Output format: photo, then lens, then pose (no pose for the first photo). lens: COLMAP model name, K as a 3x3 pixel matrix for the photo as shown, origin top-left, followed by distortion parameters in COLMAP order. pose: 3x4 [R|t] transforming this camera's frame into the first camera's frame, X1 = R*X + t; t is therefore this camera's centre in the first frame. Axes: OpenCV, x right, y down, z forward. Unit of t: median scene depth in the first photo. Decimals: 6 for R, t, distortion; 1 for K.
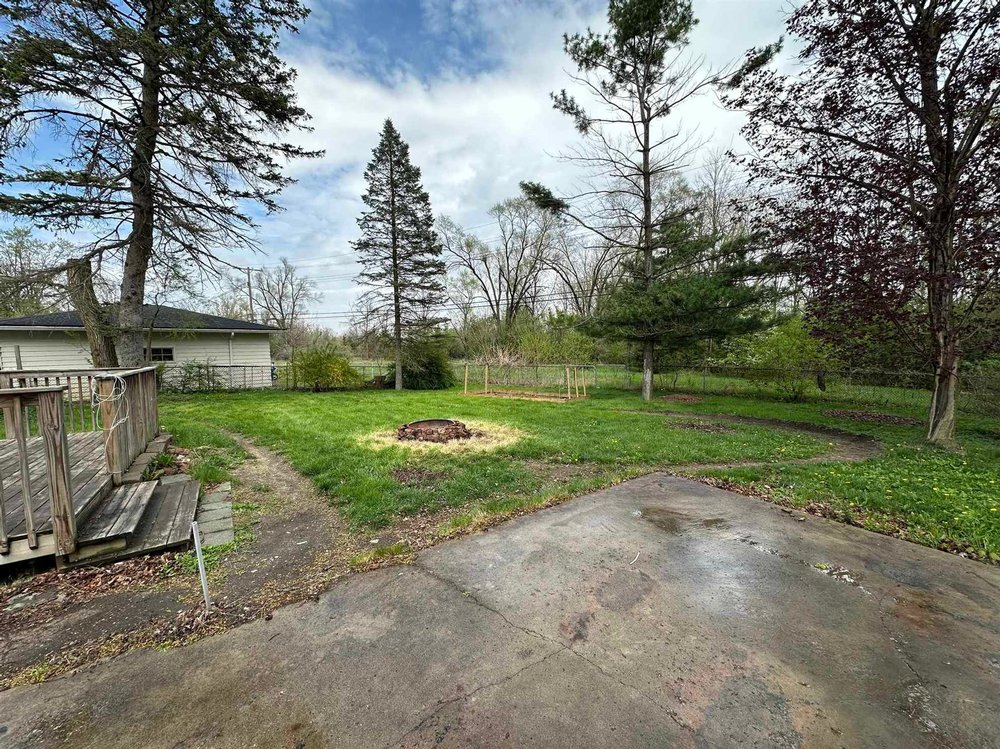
lens RADIAL K [[404.0, 0, 499.4], [0, 404.0, 405.9], [0, 0, 1]] dist [-0.044118, -0.000069]
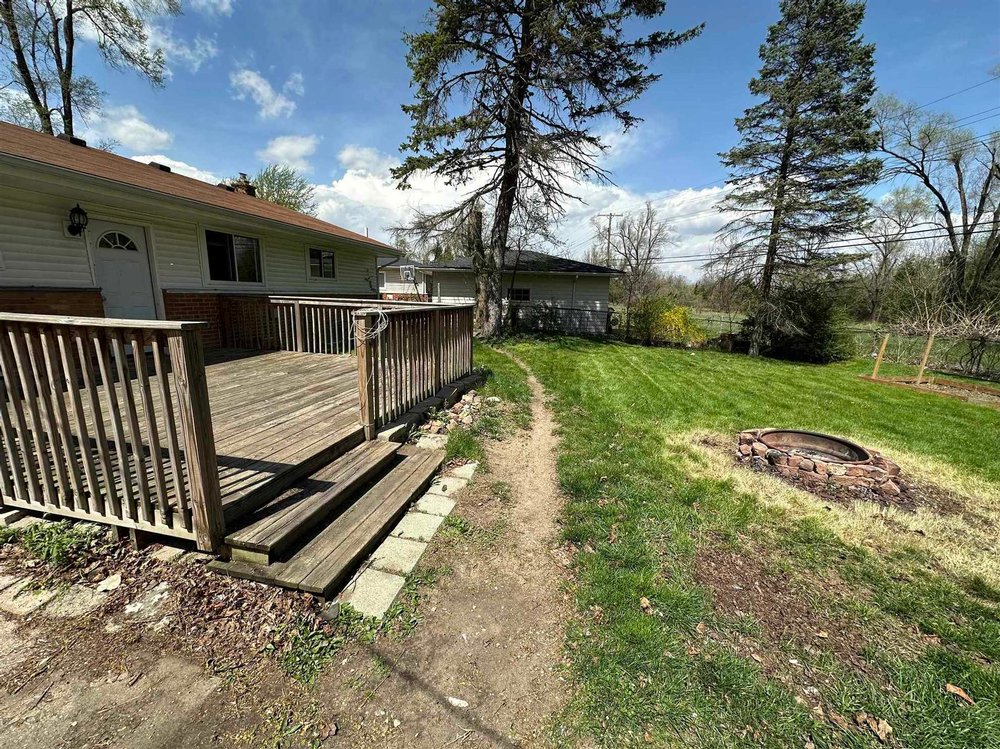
lens RADIAL K [[401.6, 0, 501.4], [0, 401.6, 378.4], [0, 0, 1]] dist [0.000015, -0.000127]
pose [[0.690806, 0.182503, -0.699629, -0.047894], [-0.140148, 0.983067, 0.118058, -0.023012], [0.709328, 0.016496, 0.704686, 0.167492]]
